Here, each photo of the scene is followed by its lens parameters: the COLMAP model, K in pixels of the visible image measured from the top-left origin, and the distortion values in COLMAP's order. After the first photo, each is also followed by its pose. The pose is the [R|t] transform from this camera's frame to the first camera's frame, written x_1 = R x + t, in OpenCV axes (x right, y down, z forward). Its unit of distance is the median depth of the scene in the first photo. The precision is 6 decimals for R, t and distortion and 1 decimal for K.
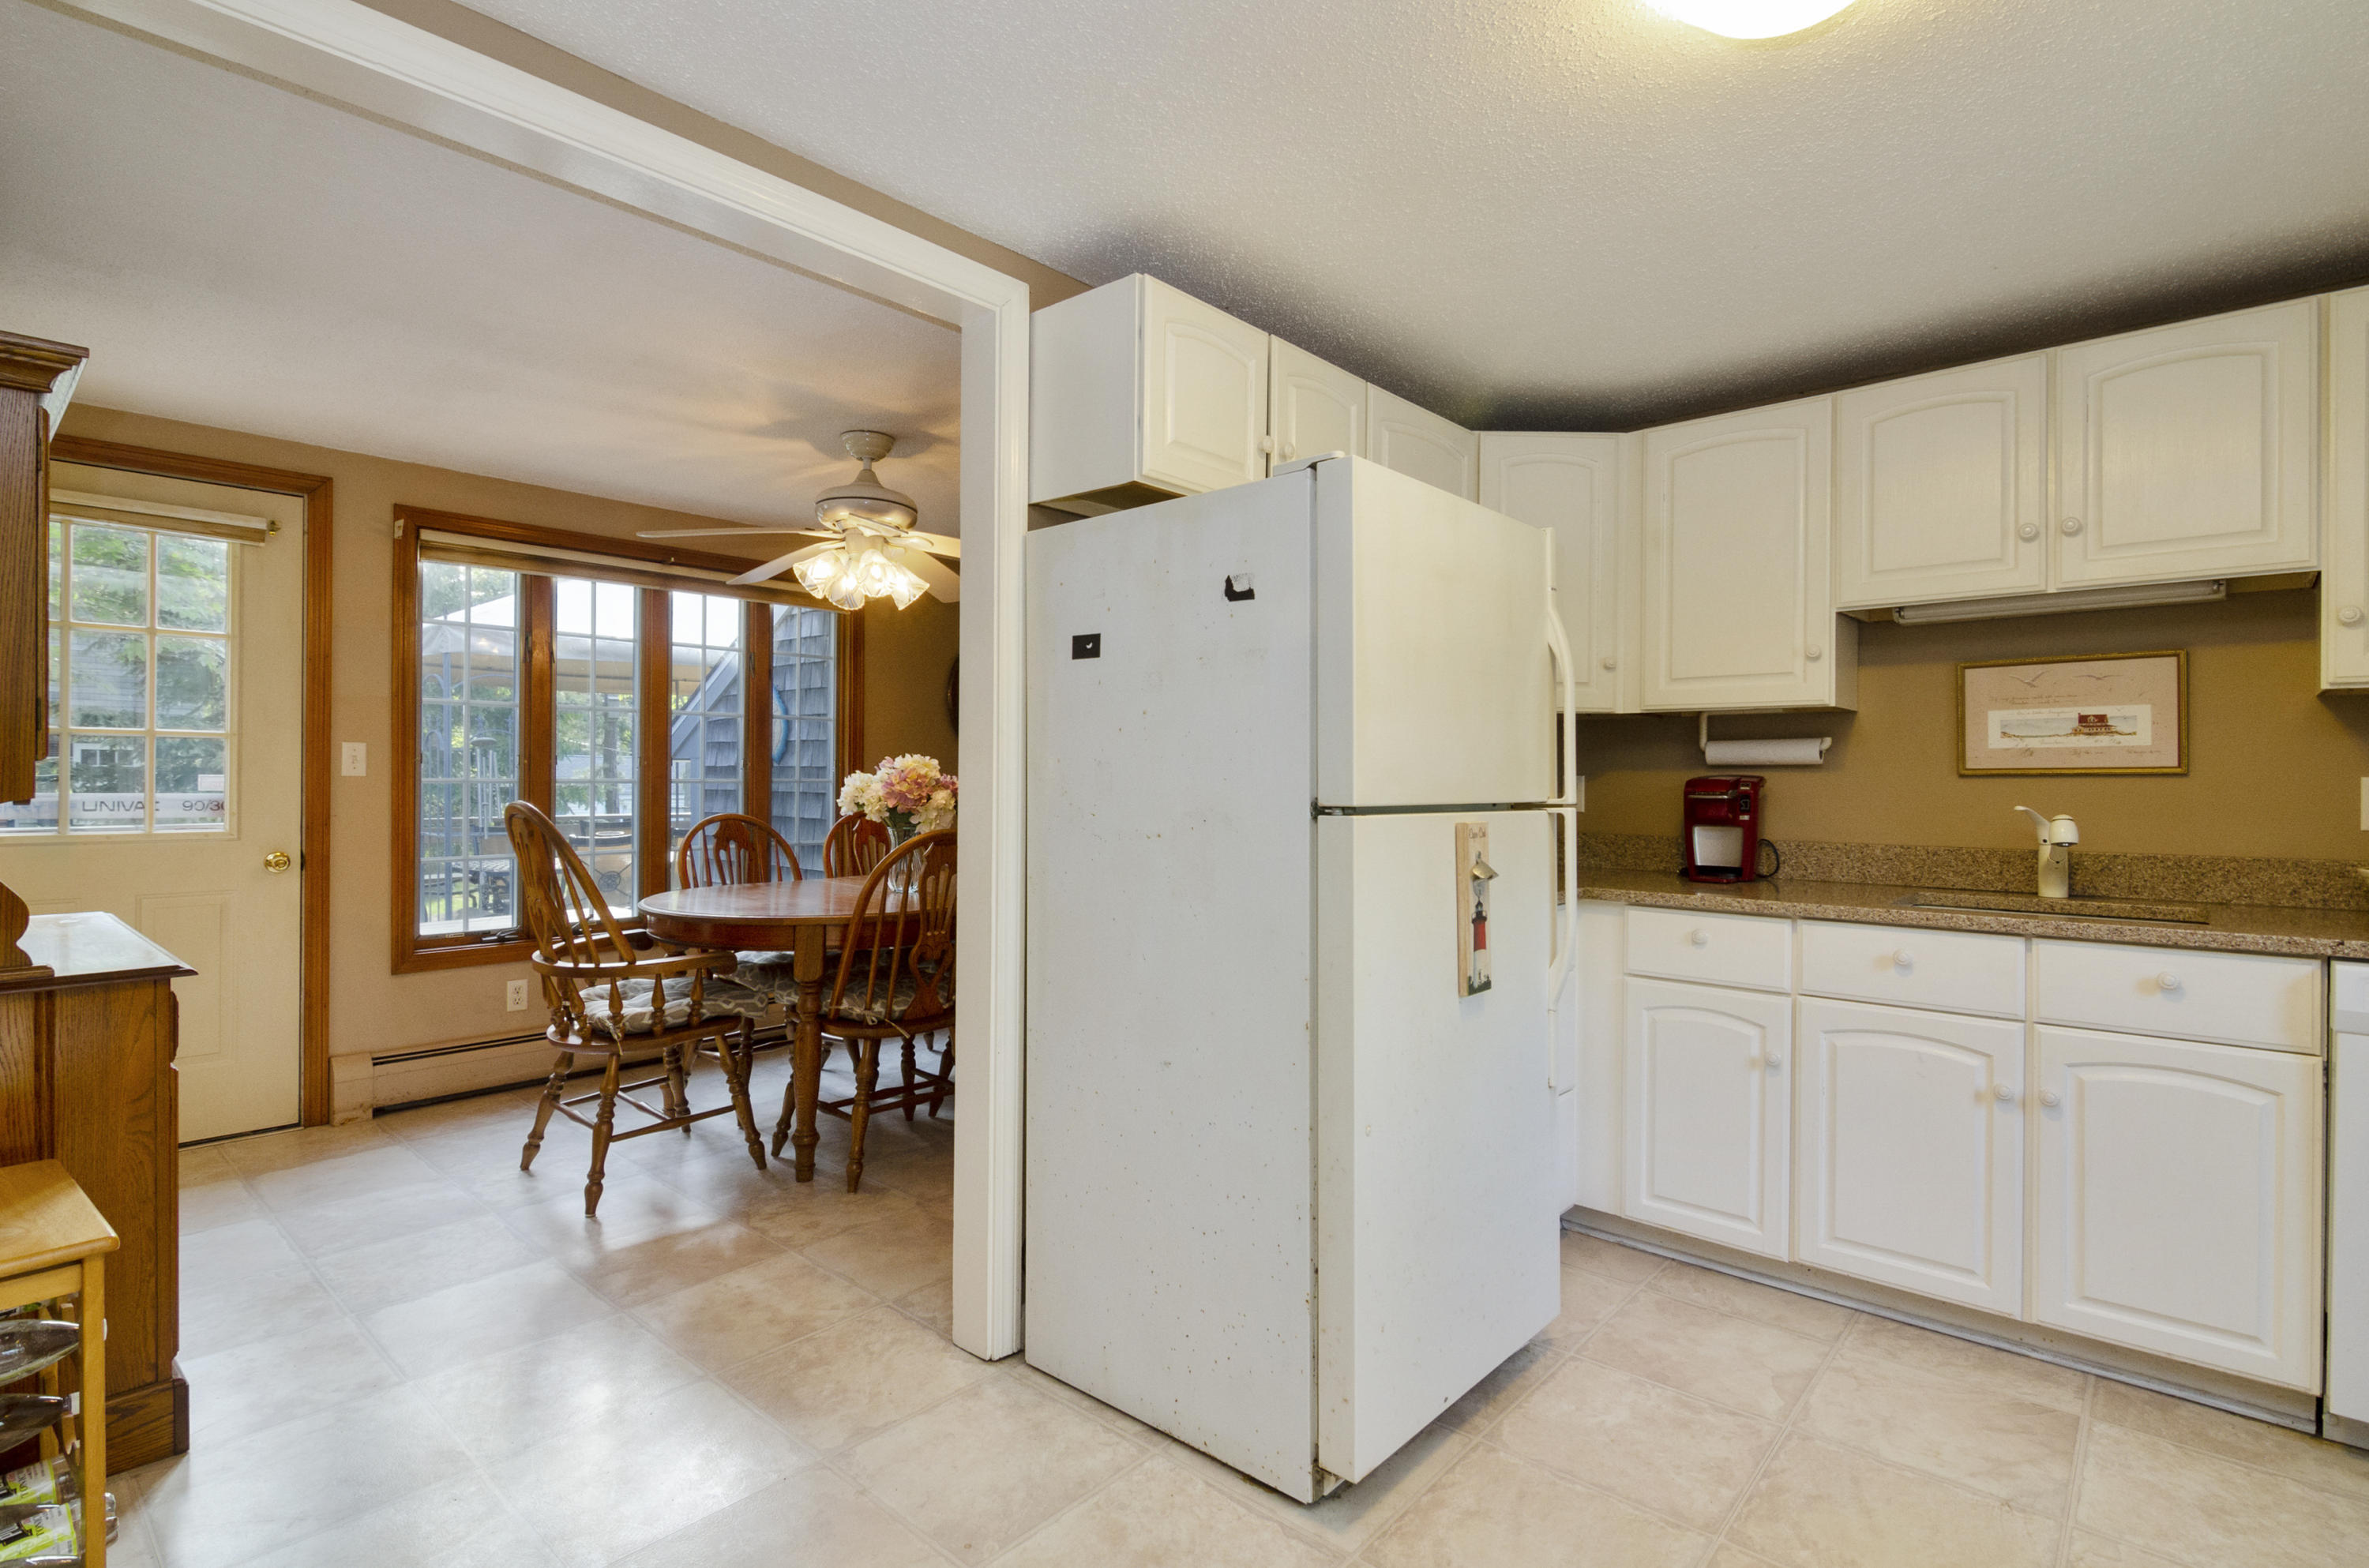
lens RADIAL K [[1125.7, 0, 1174.6], [0, 1125.7, 770.6], [0, 0, 1]] dist [-0.016423, -0.000138]
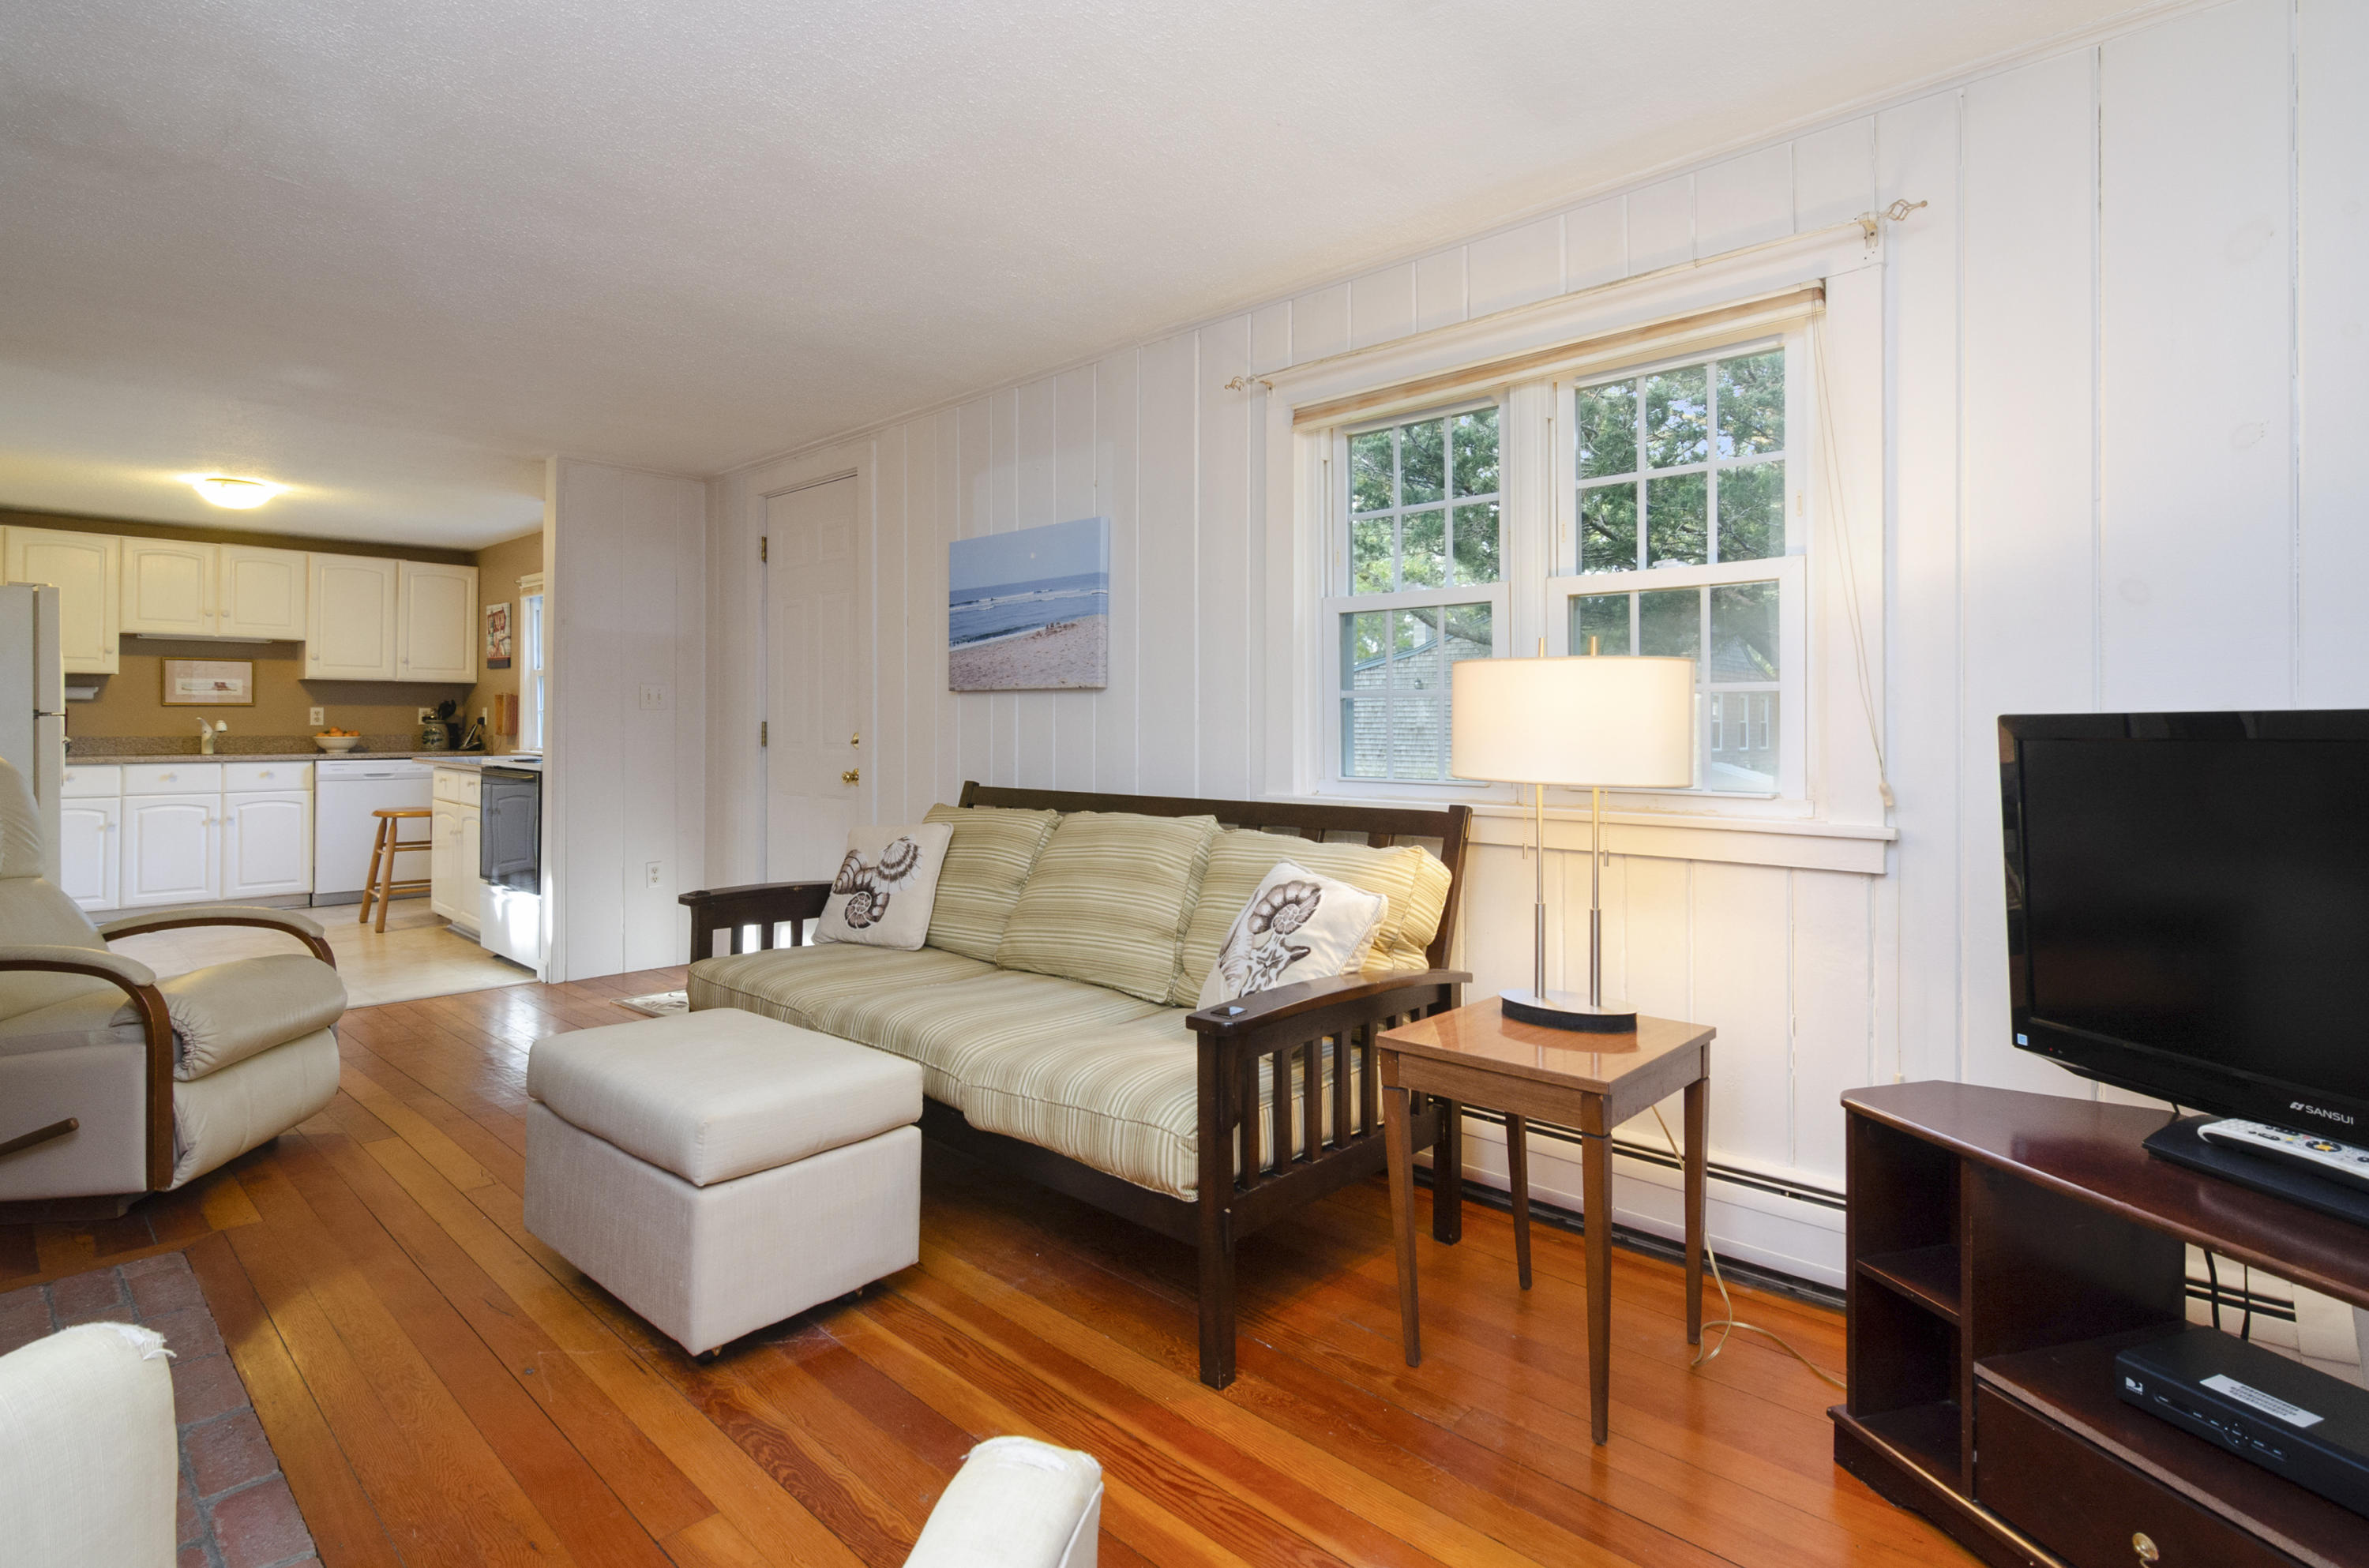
lens RADIAL K [[1156.2, 0, 1140.9], [0, 1156.2, 712.6], [0, 0, 1]] dist [0.001225, 0.000127]
pose [[0.028836, 0.004779, 0.999573, -1.846185], [-0.001486, 0.999988, -0.004738, 0.029921], [-0.999583, -0.001349, 0.028842, -1.241764]]
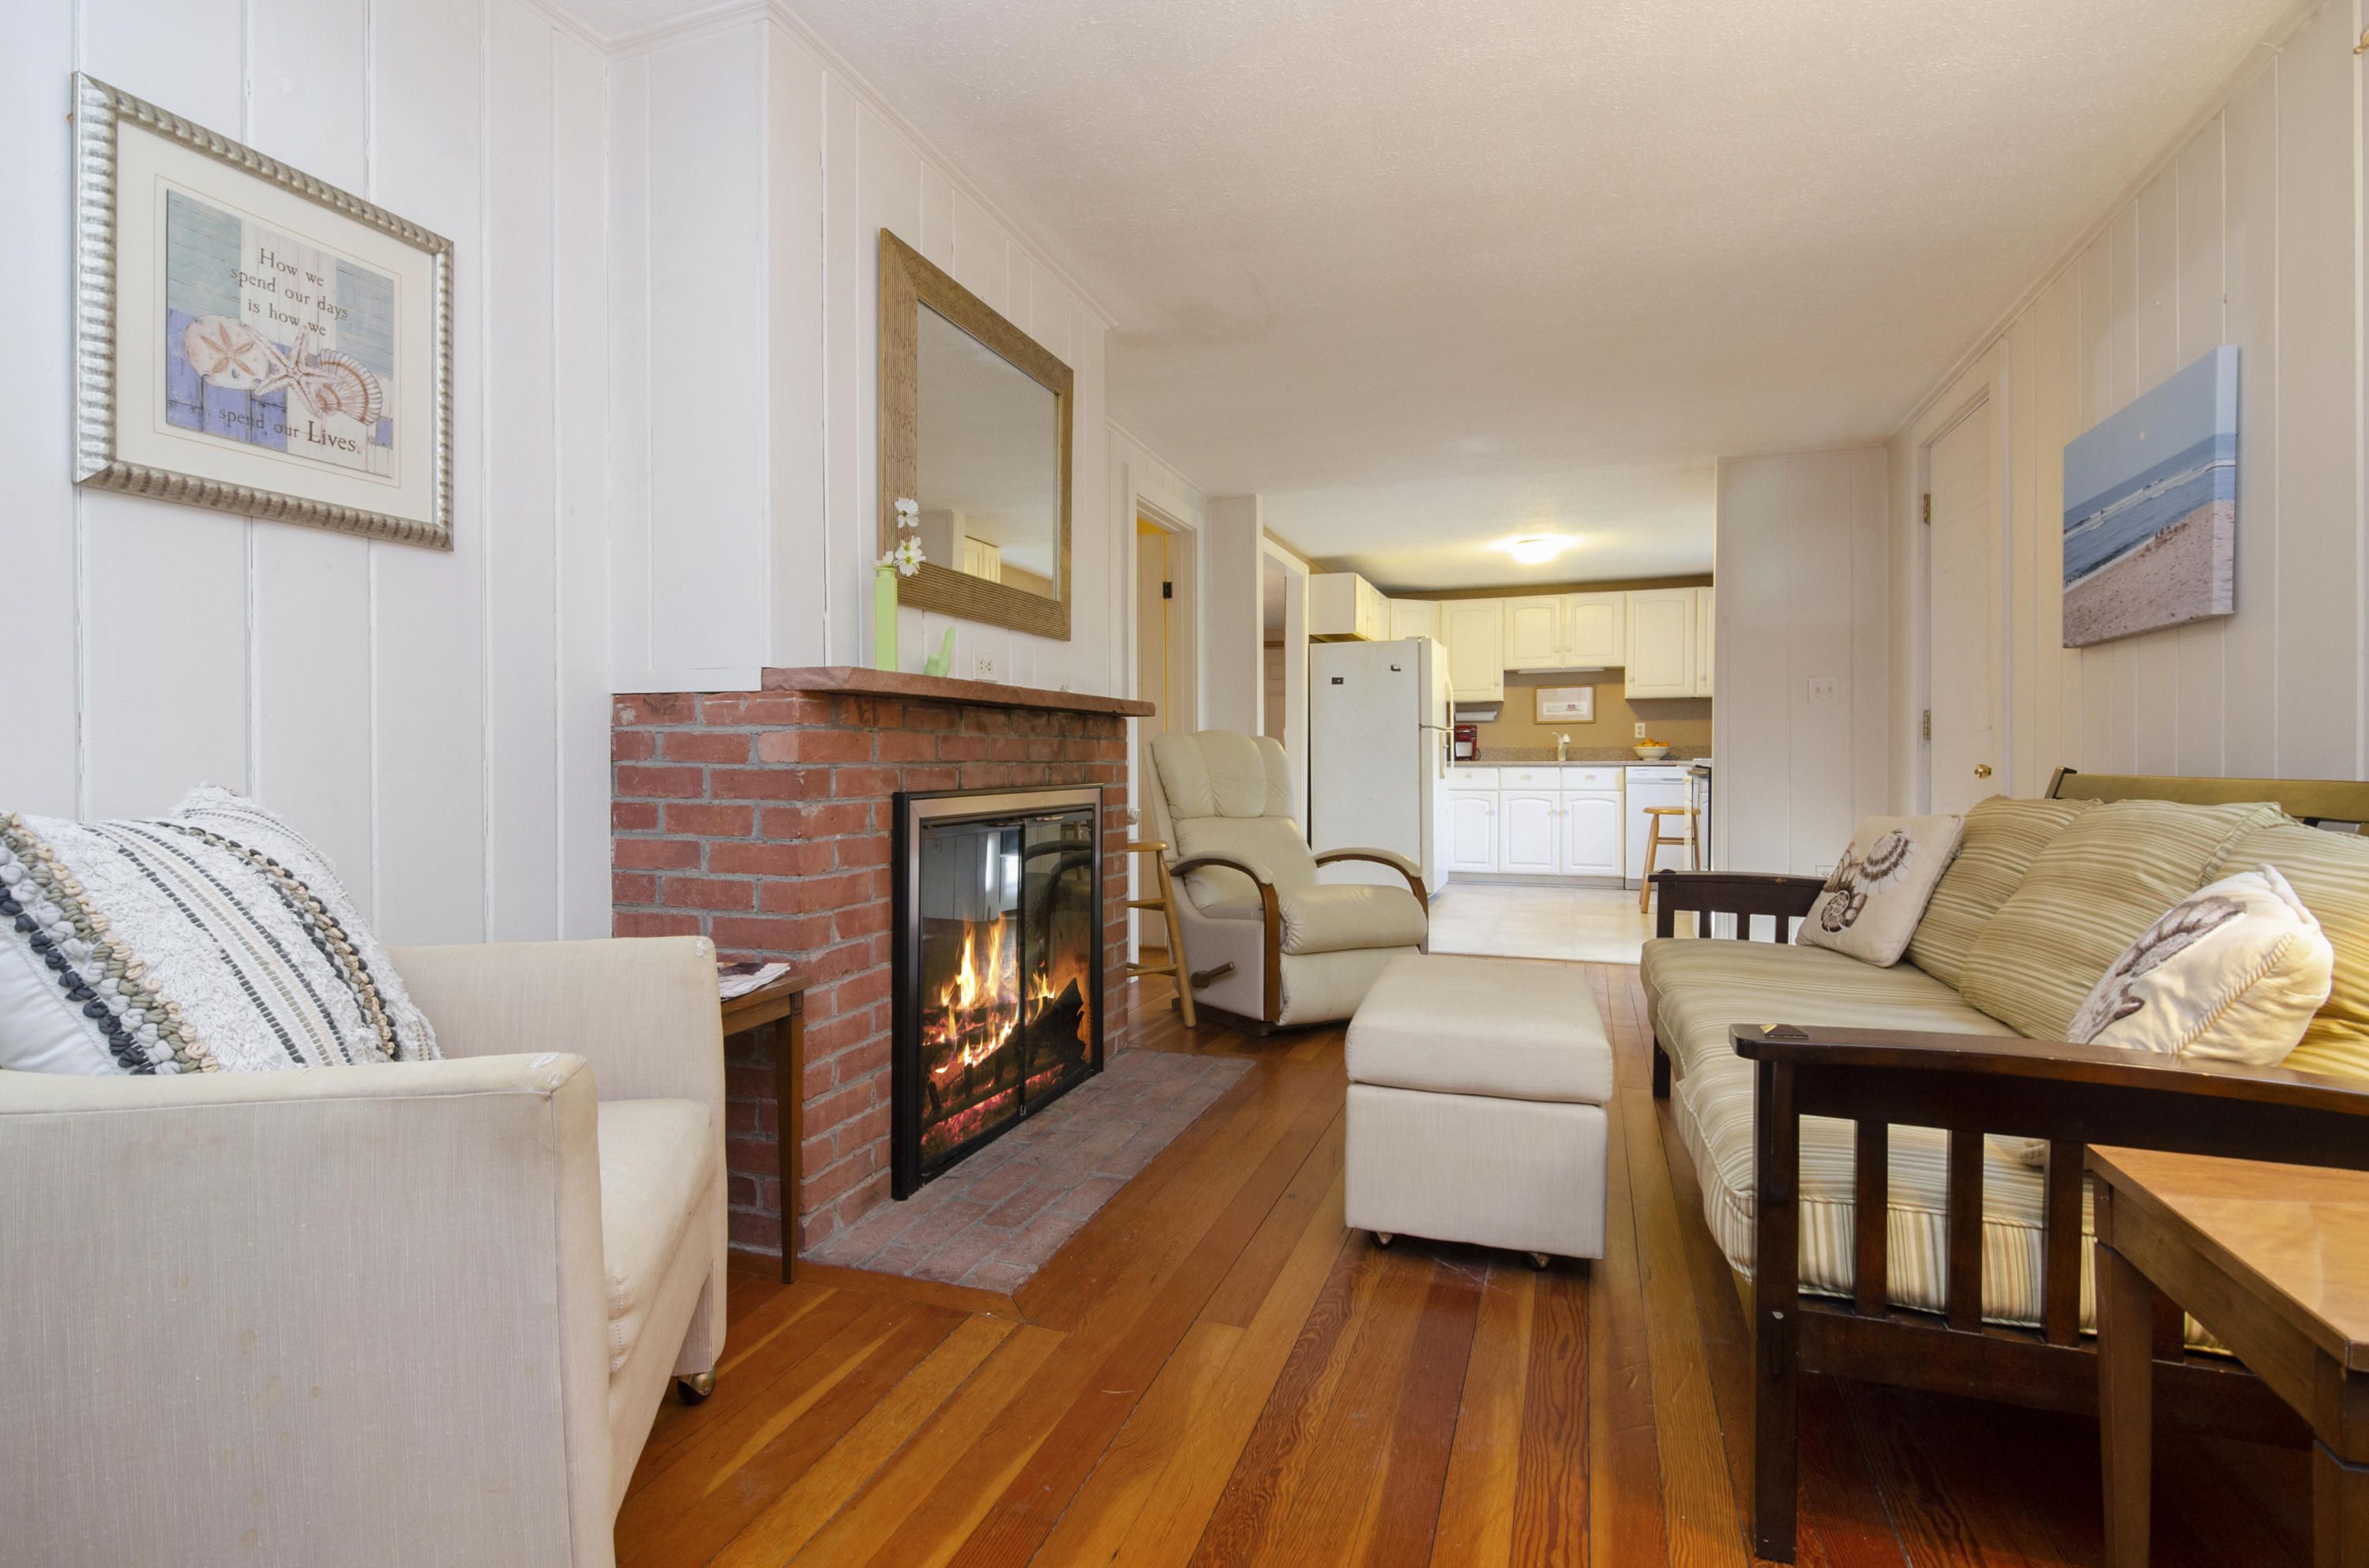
lens RADIAL K [[1125.6, 0, 1179.3], [0, 1125.6, 770.8], [0, 0, 1]] dist [0.000813, -0.000289]
pose [[0.922304, -0.013065, 0.386245, -1.542832], [0.008692, 0.999877, 0.013065, 0.093032], [-0.386368, -0.008693, 0.922304, -1.632102]]
